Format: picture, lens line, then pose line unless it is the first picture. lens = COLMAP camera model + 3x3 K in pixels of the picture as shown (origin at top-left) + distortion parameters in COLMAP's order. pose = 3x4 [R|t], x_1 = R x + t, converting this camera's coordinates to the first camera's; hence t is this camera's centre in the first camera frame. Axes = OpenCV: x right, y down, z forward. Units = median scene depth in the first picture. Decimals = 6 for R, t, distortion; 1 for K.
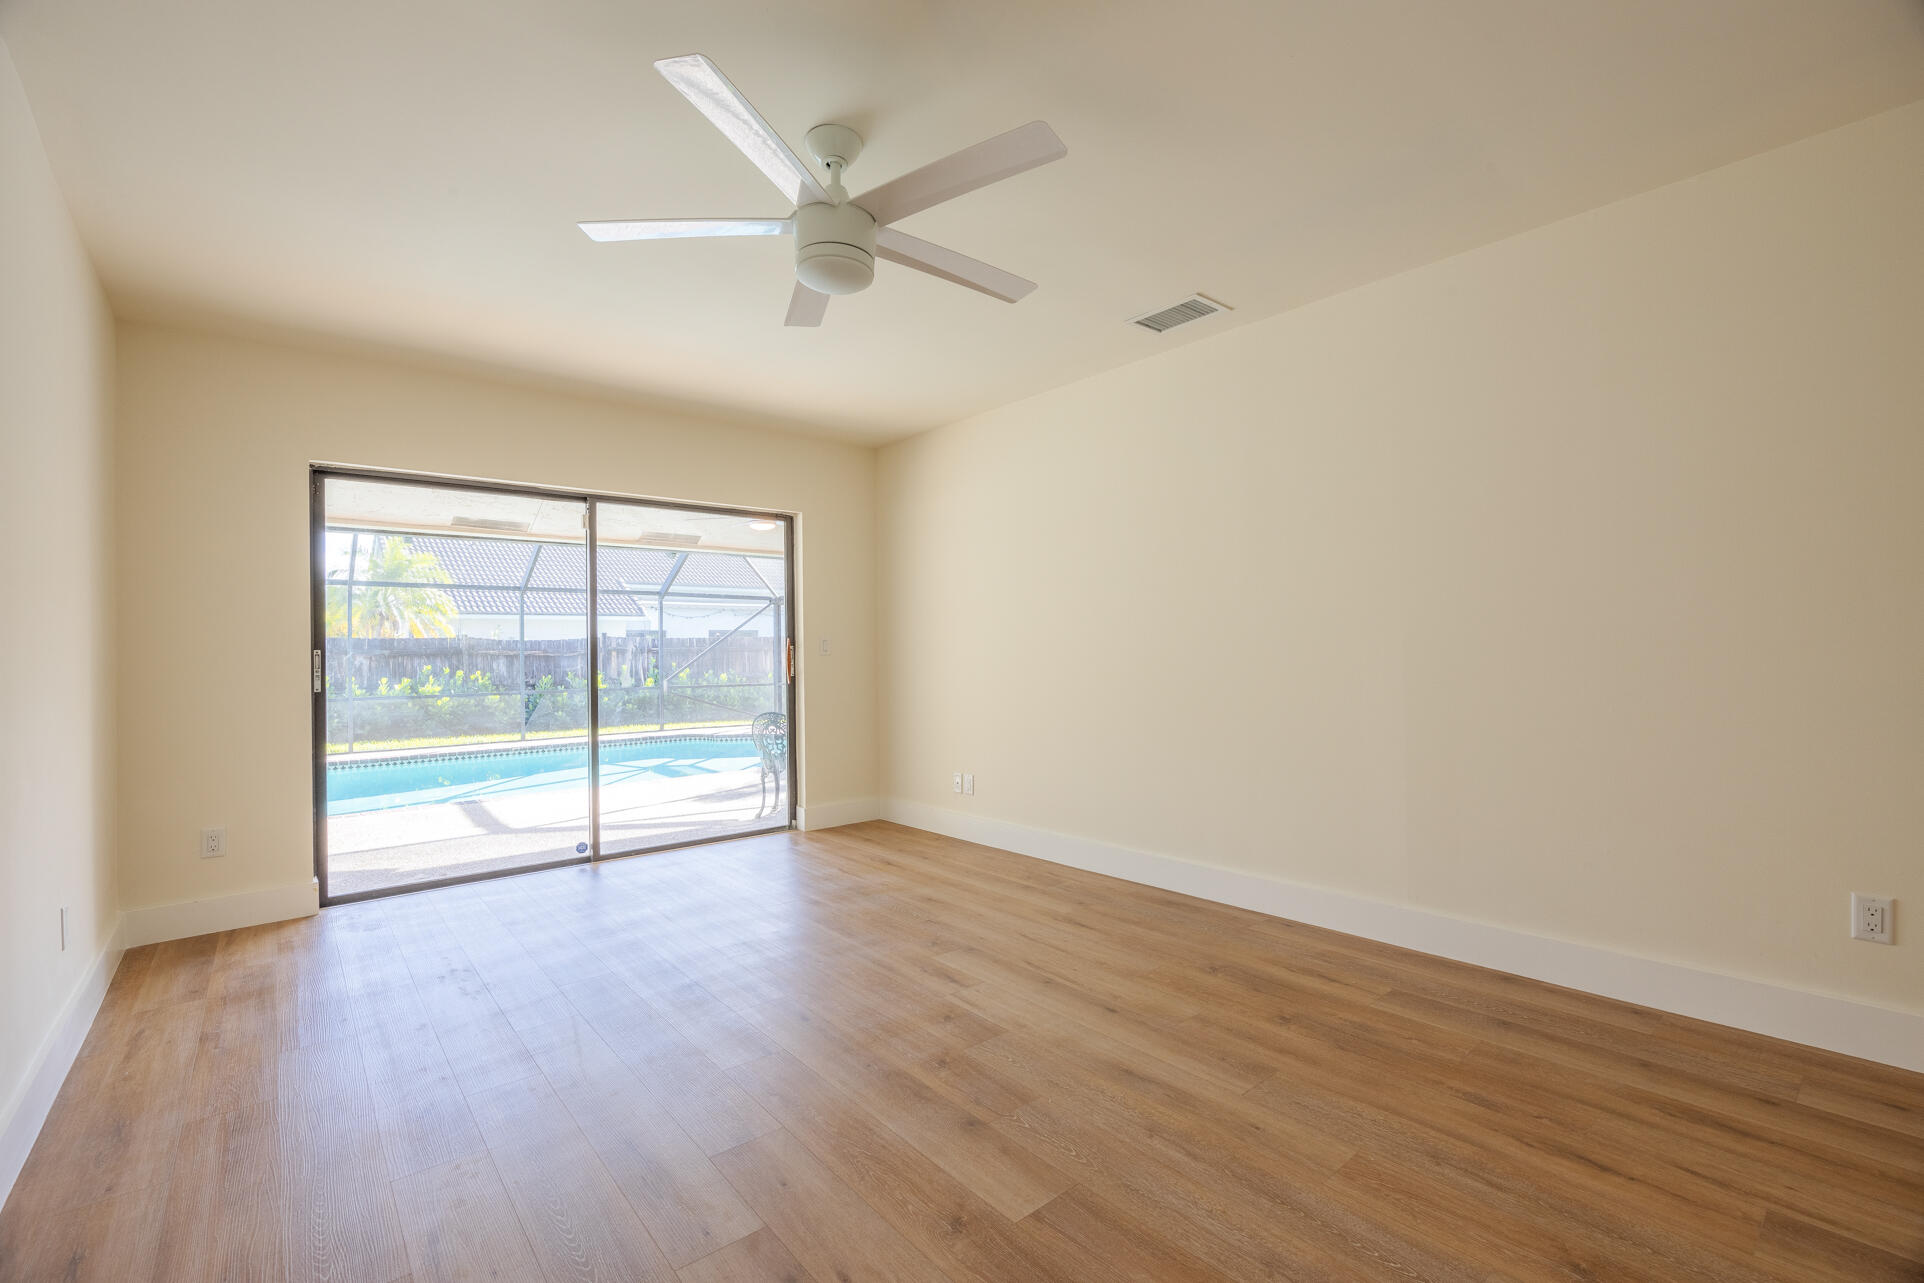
lens RADIAL K [[855.4, 0, 962.0], [0, 855.4, 641.5], [0, 0, 1]] dist [-0.001726, -0.000210]
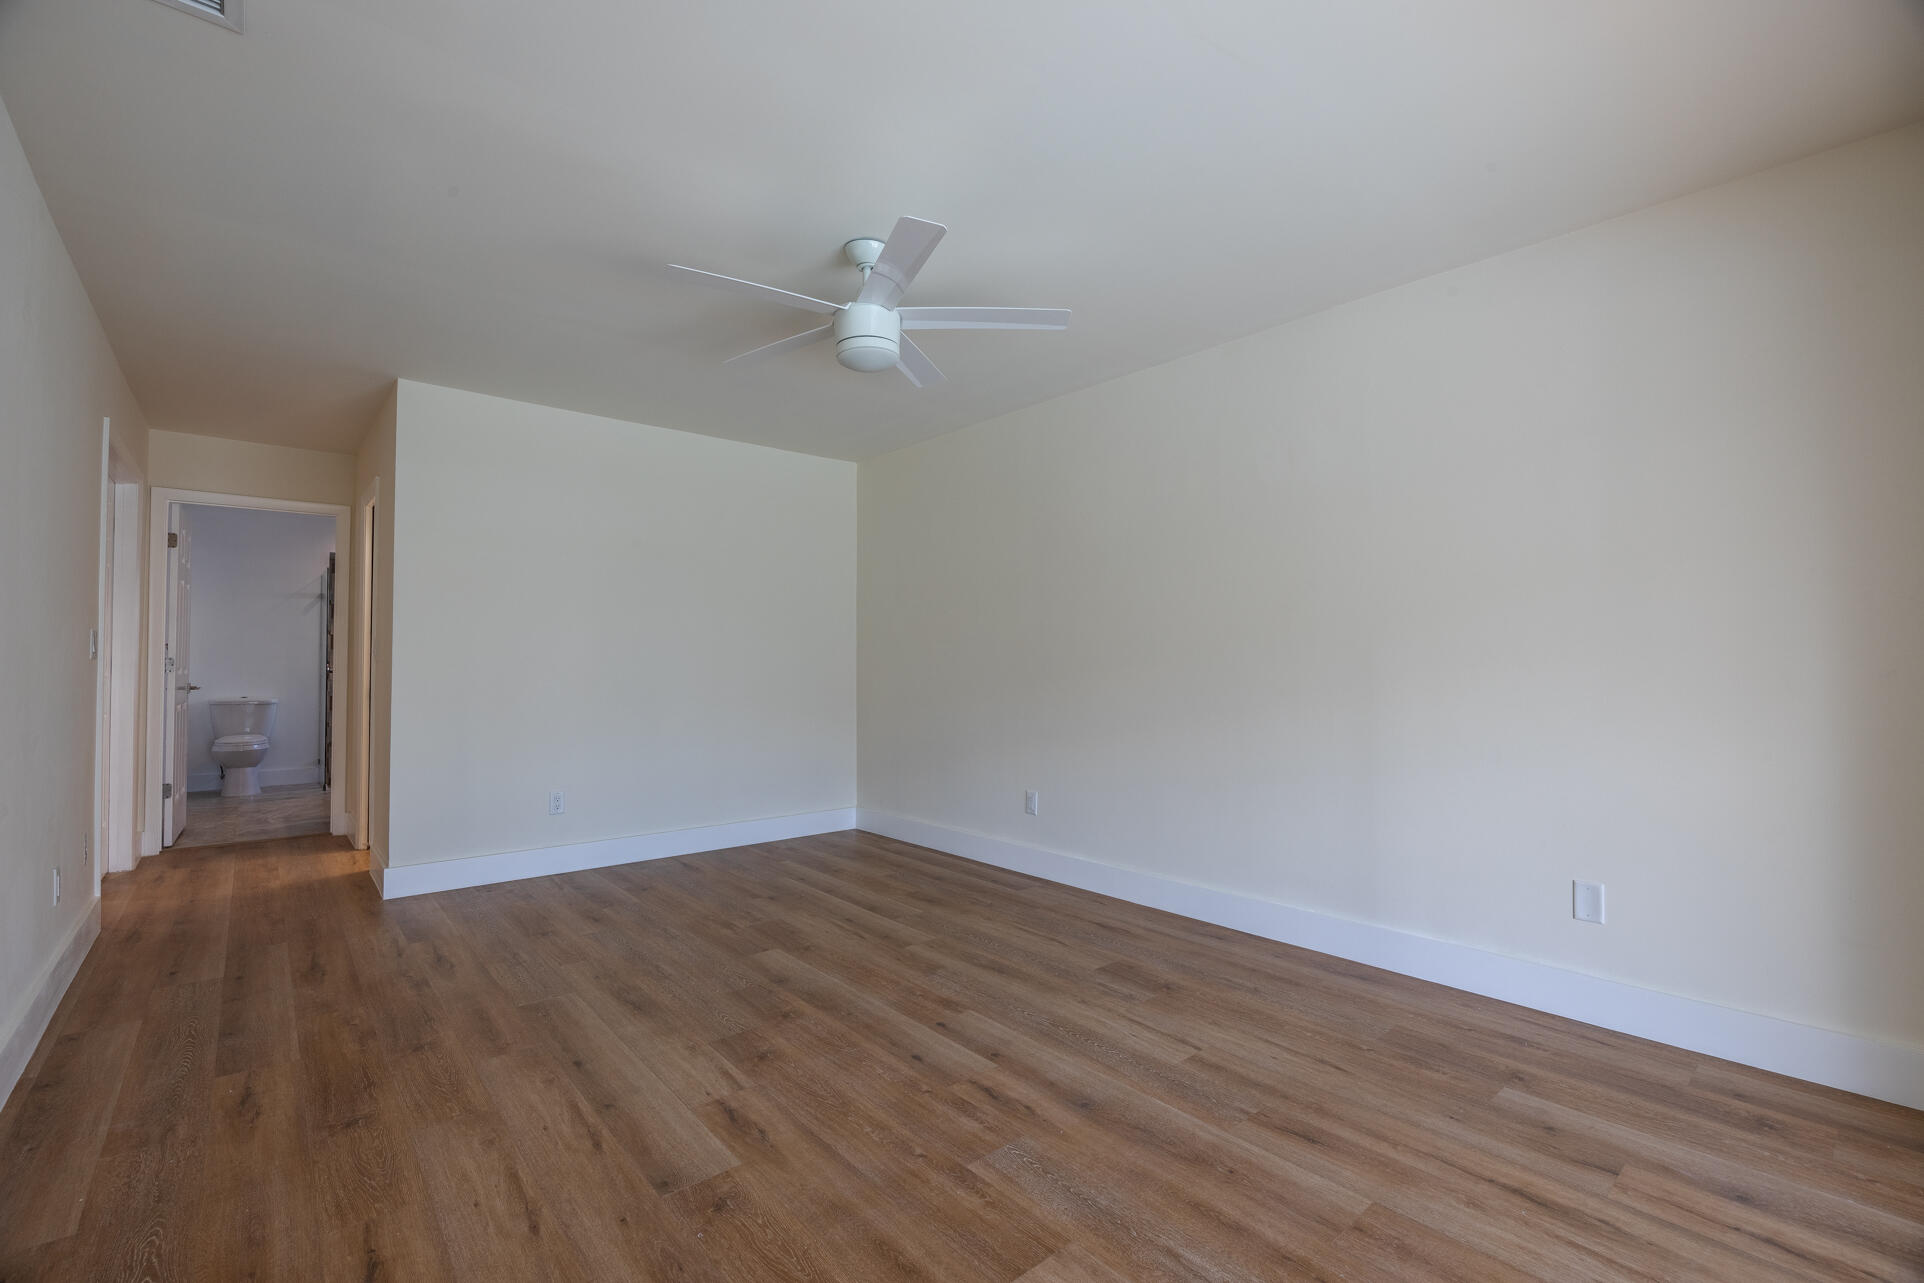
lens RADIAL K [[855.4, 0, 962.0], [0, 855.4, 641.5], [0, 0, 1]] dist [-0.001726, -0.000210]
pose [[-0.999808, 0.016294, -0.010842, -0.233419], [0.016678, 0.999202, -0.036290, 0.025794], [0.010242, -0.036464, -0.999282, 1.966585]]
